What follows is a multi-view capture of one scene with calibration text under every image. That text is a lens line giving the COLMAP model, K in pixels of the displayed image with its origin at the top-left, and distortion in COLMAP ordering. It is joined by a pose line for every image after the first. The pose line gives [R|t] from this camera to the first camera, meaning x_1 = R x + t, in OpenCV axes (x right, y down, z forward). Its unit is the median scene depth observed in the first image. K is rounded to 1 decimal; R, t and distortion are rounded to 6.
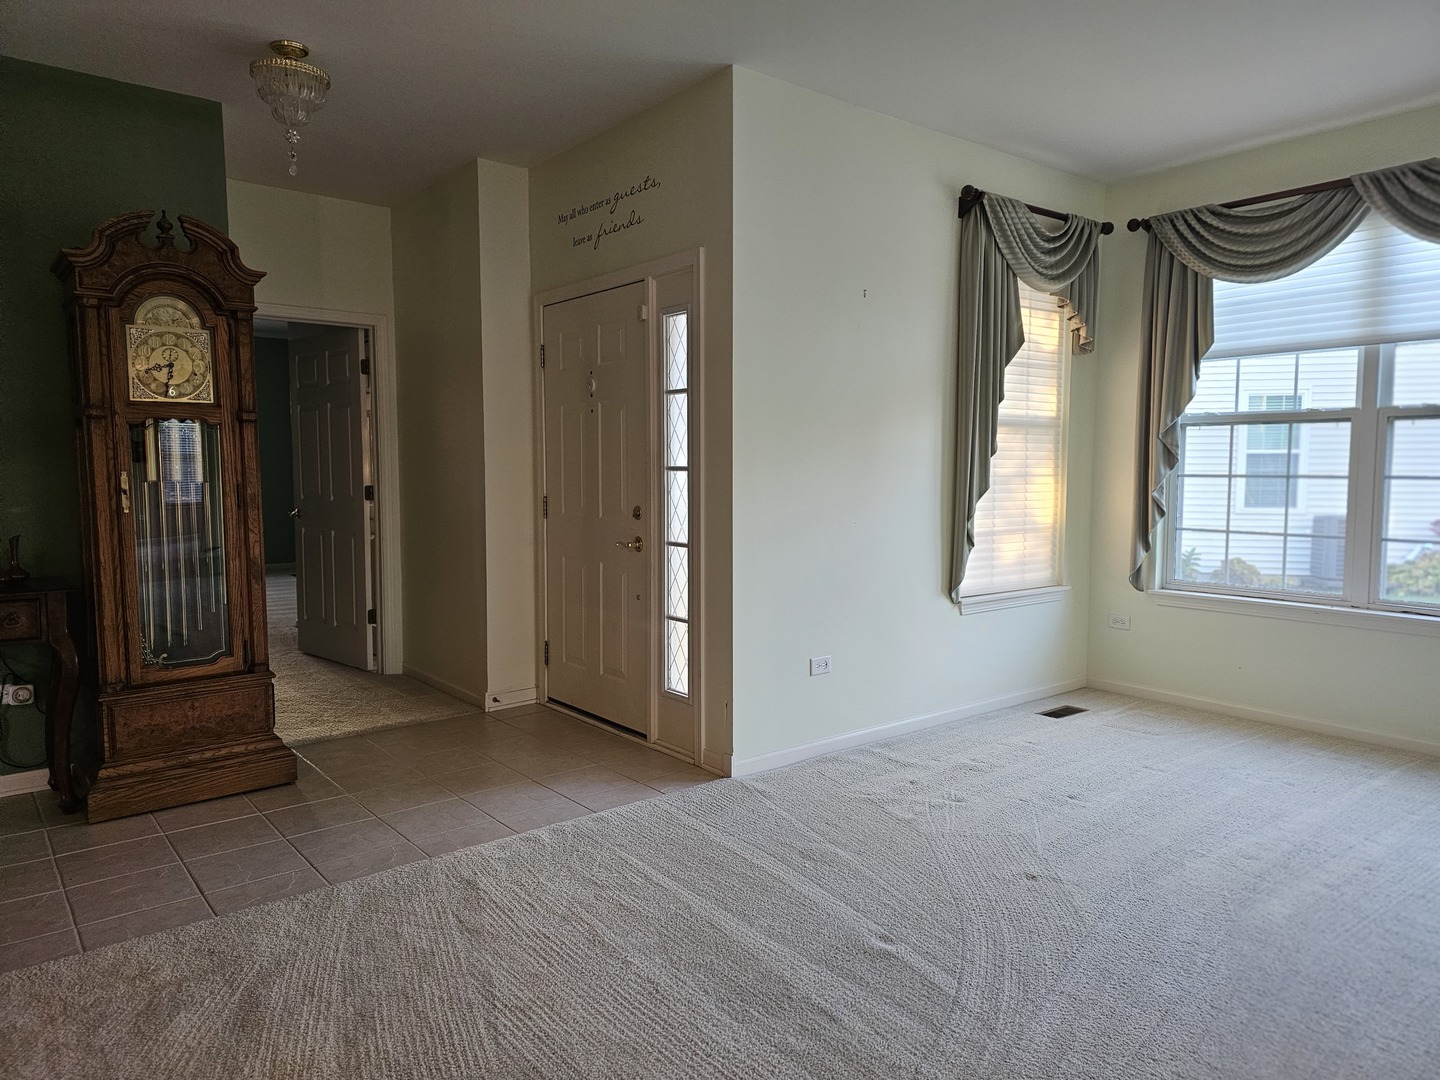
lens RADIAL K [[958.3, 0, 716.6], [0, 958.3, 543.5], [0, 0, 1]] dist [0.008018, -0.002471]
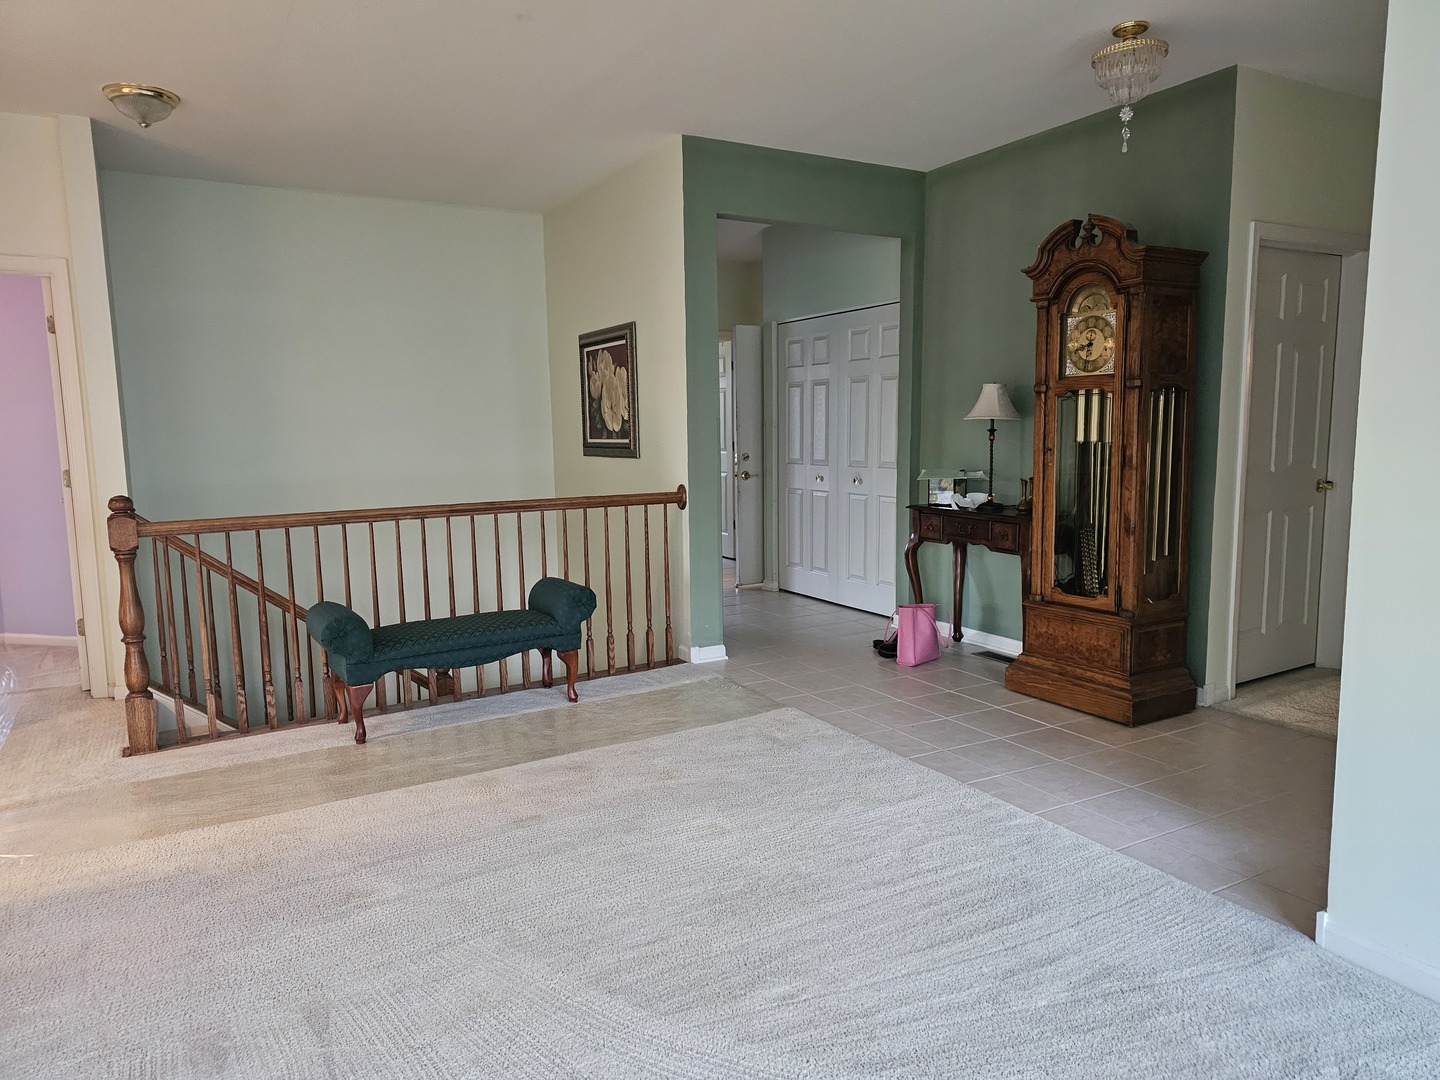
lens RADIAL K [[958.3, 0, 719.3], [0, 958.3, 546.0], [0, 0, 1]] dist [0.008018, -0.002471]
pose [[-0.170802, 0.129312, -0.976783, 0.677442], [-0.066837, 0.987546, 0.142425, -0.073349], [0.983036, 0.089612, -0.160032, 0.725822]]
